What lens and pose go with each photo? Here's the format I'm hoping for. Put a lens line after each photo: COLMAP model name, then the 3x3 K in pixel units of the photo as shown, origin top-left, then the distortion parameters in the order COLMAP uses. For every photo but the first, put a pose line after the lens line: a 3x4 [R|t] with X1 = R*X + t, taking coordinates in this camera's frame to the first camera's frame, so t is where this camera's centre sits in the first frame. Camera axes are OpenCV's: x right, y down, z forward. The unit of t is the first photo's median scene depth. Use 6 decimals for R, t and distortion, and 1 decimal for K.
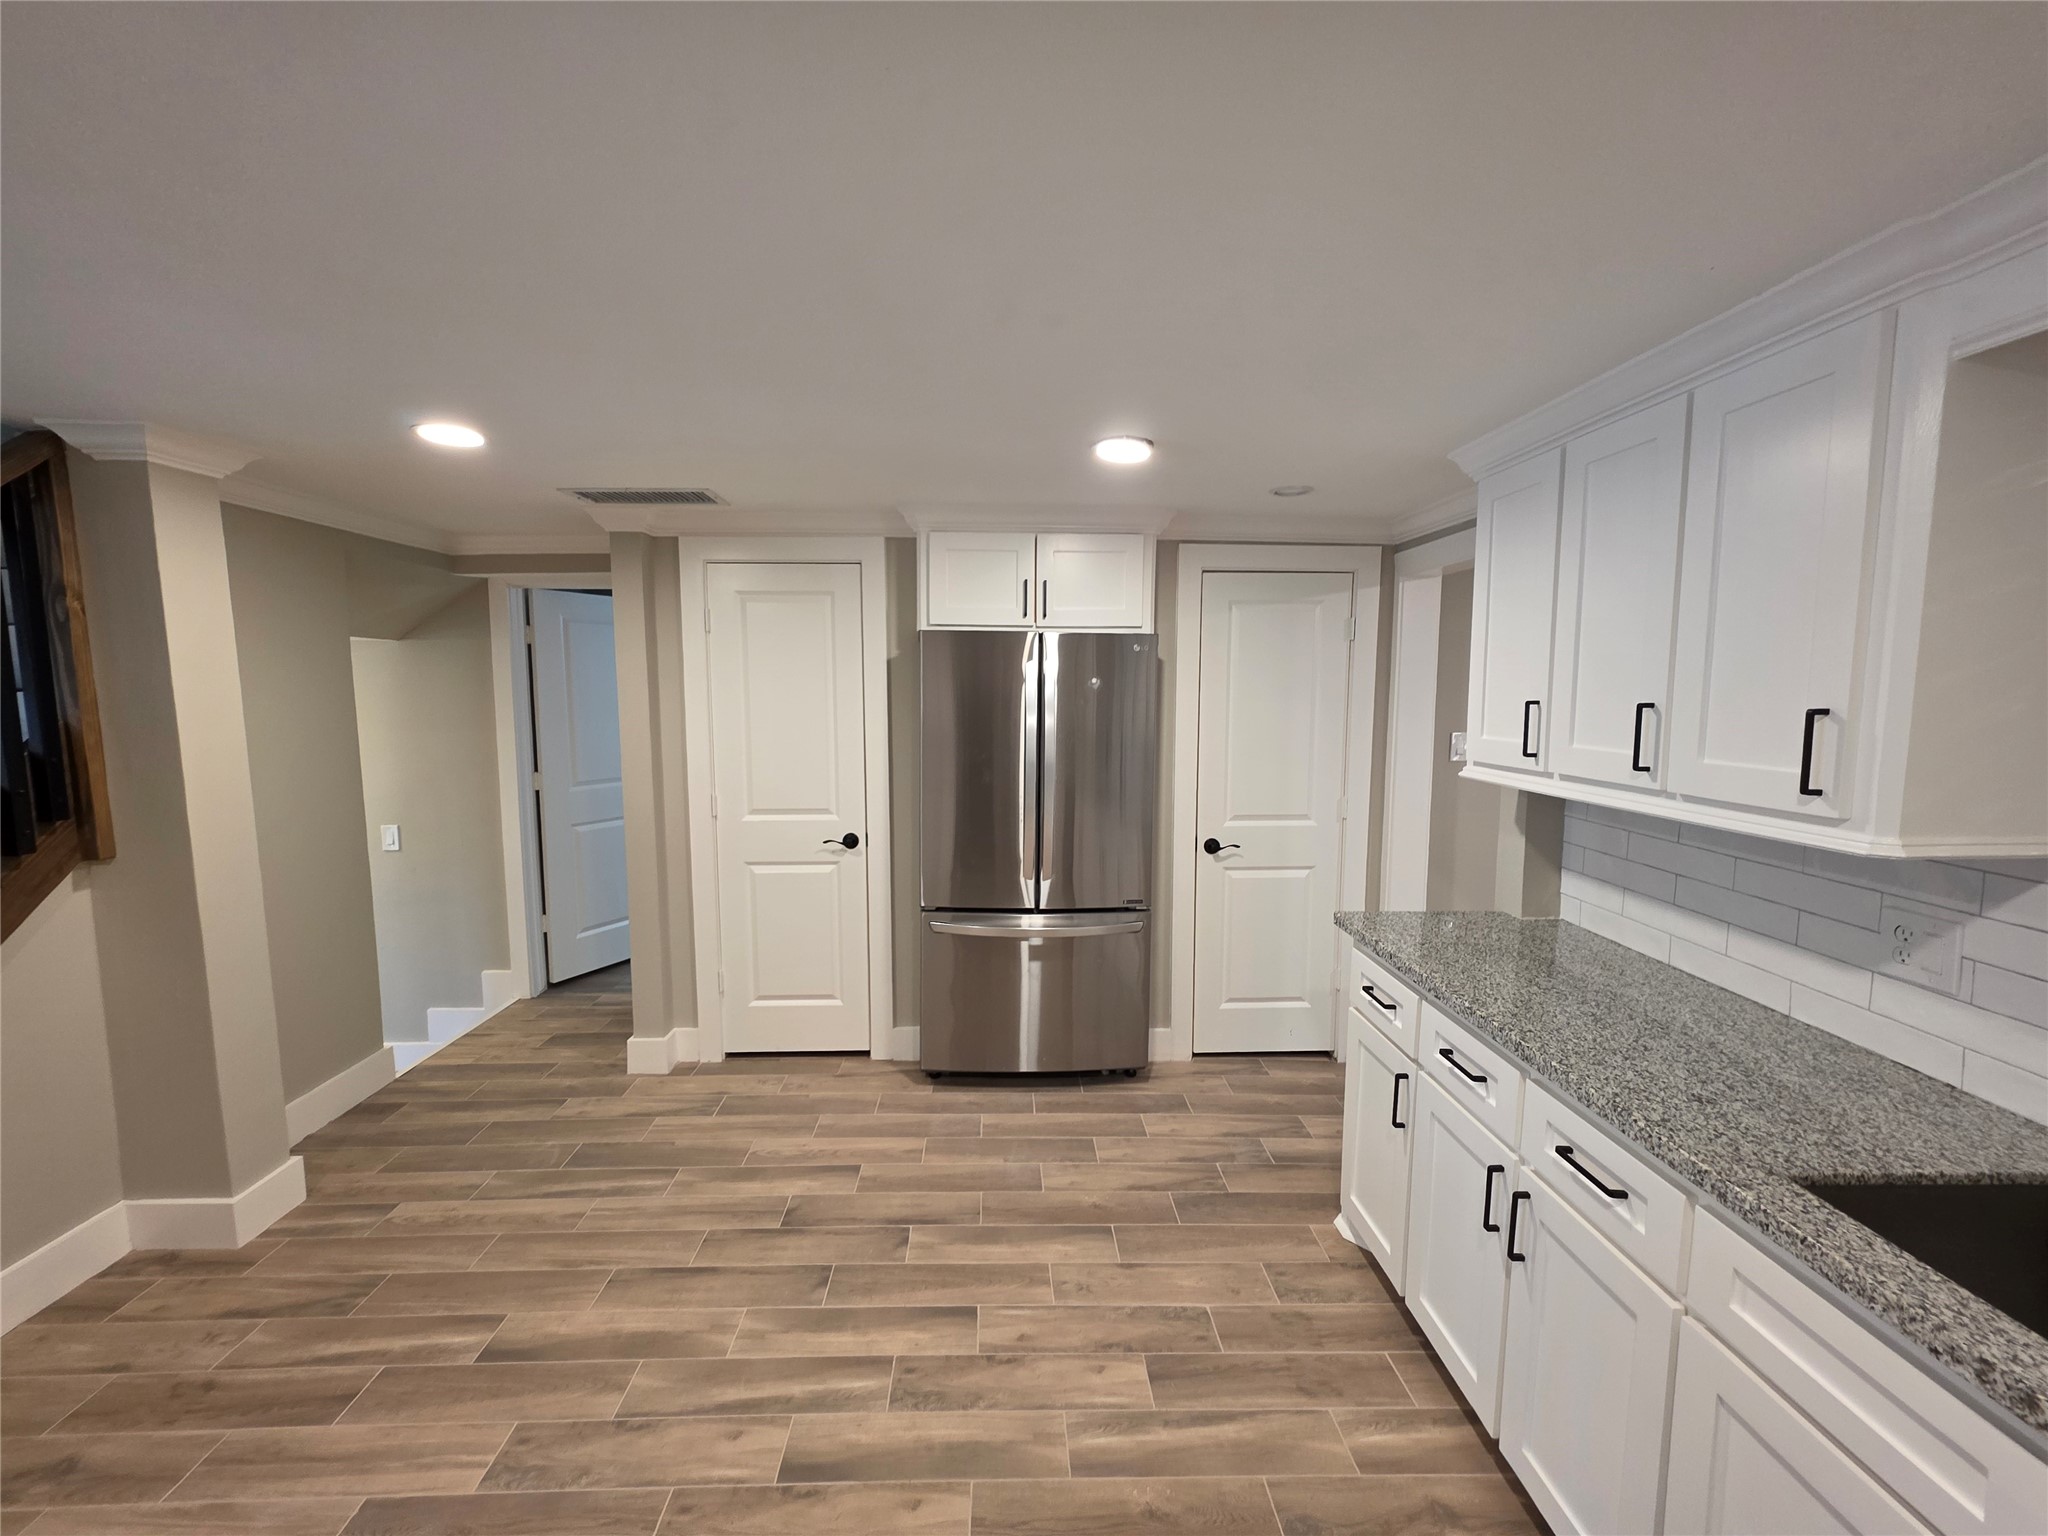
lens RADIAL K [[820.1, 0, 1019.1], [0, 820.1, 765.0], [0, 0, 1]] dist [0.004535, 0.000805]
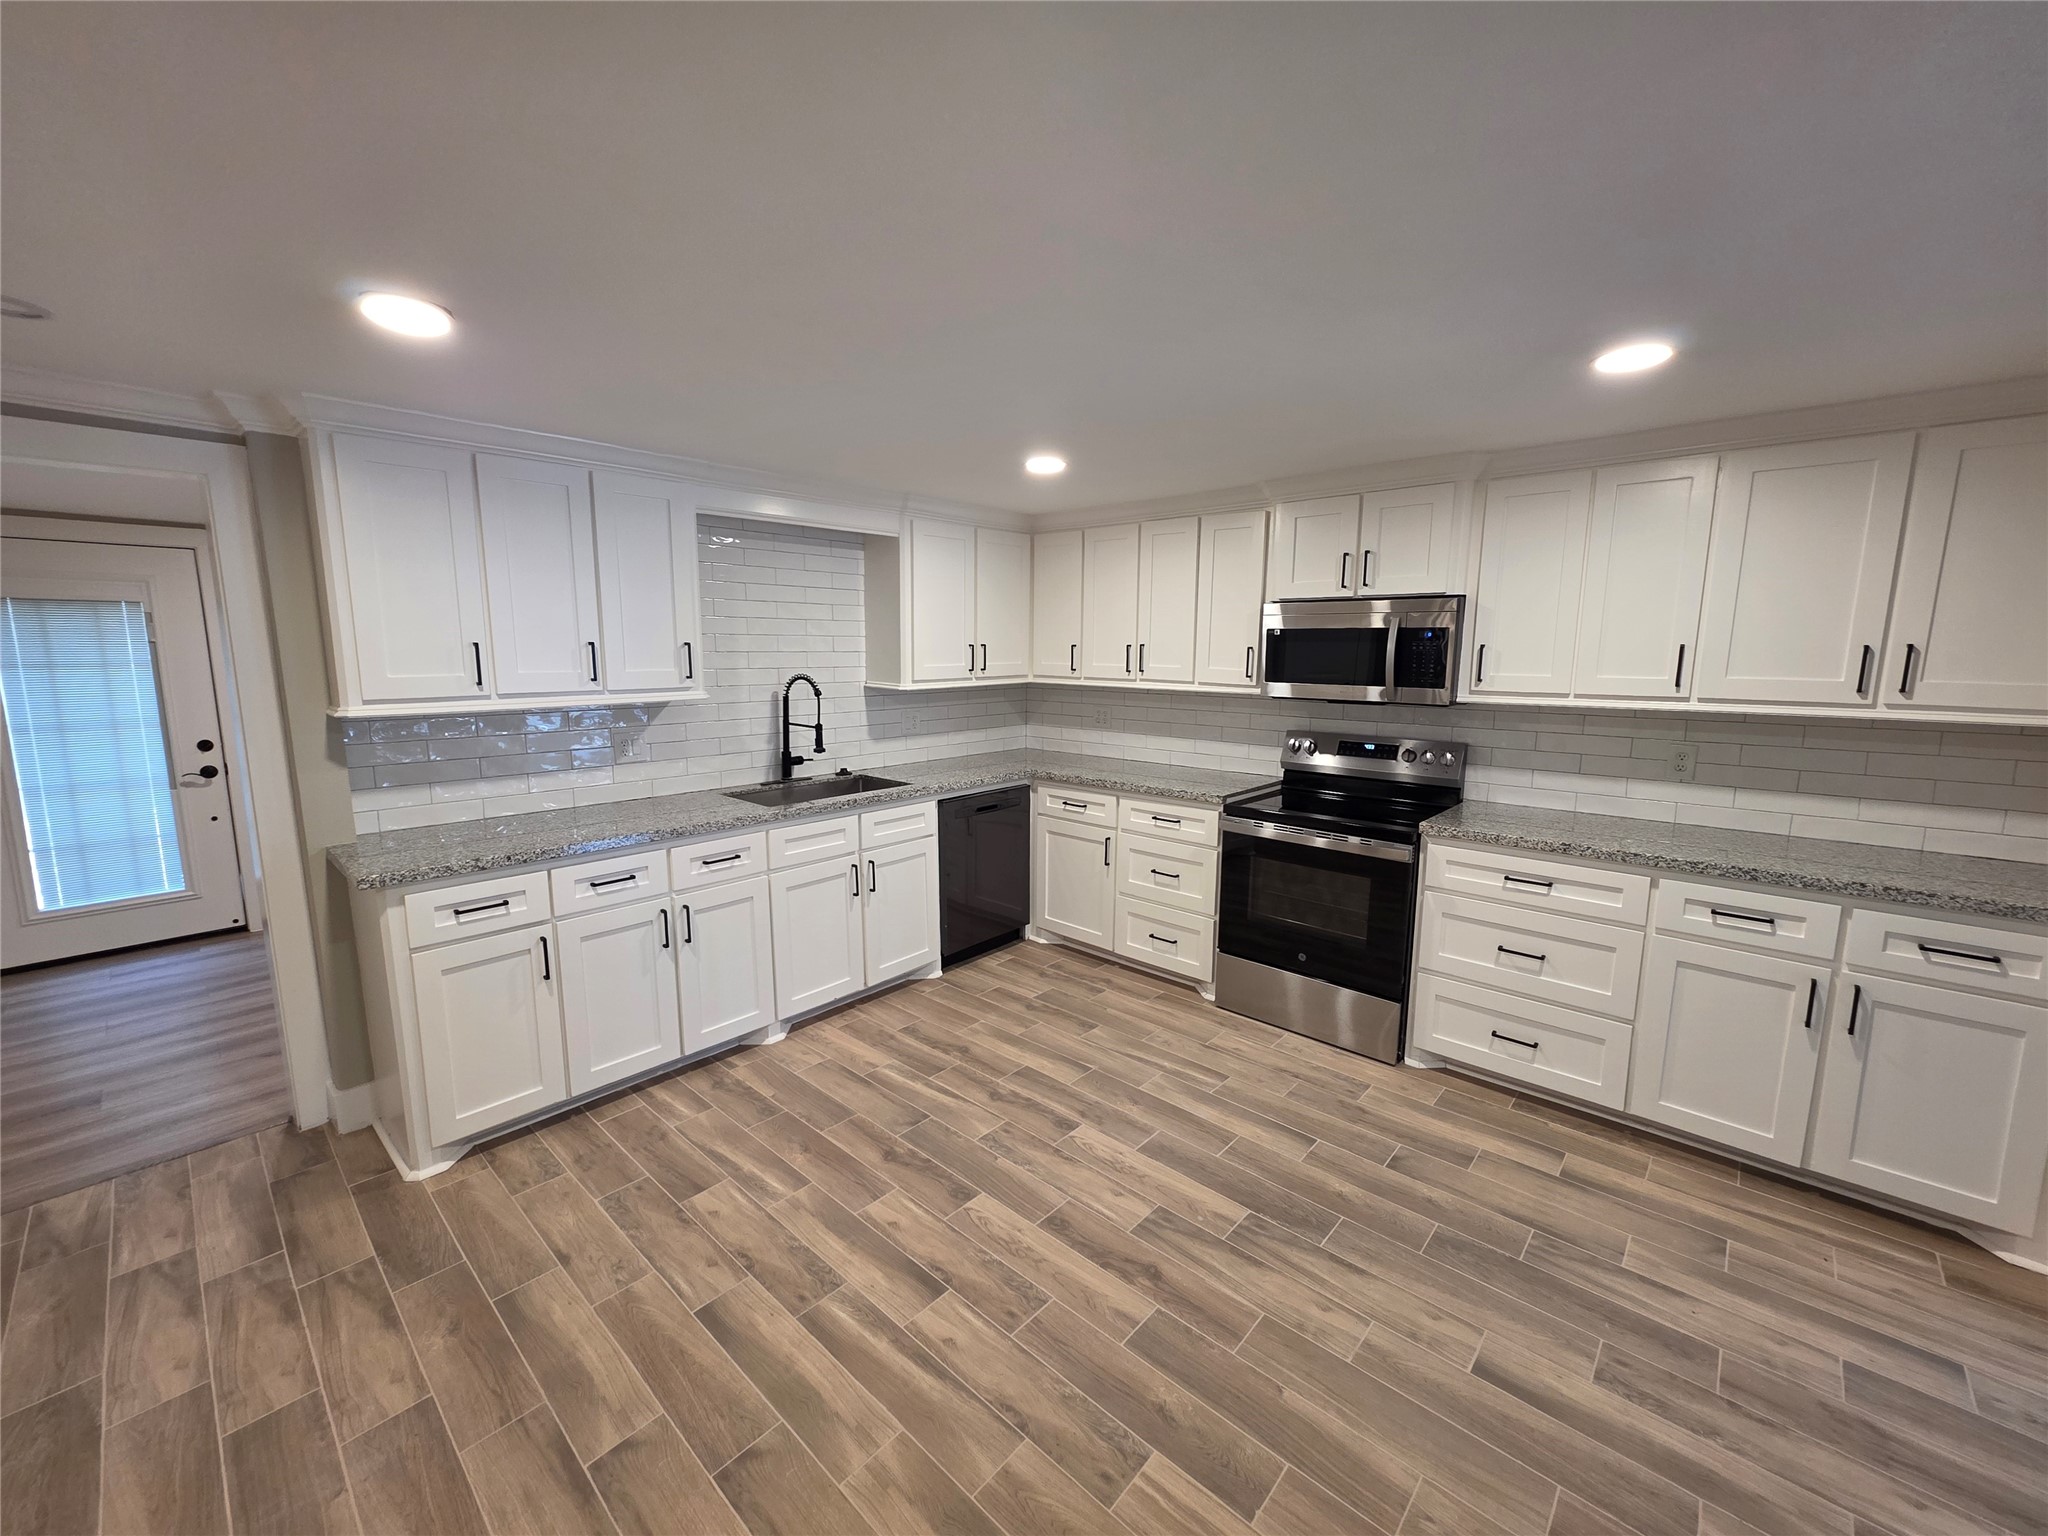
lens RADIAL K [[820.1, 0, 1020.9], [0, 820.1, 763.4], [0, 0, 1]] dist [0.004535, 0.000805]
pose [[-0.717298, -0.109430, 0.688120, -1.047708], [0.064682, 0.972868, 0.222137, -0.141569], [-0.693758, 0.203847, -0.690758, 1.499174]]
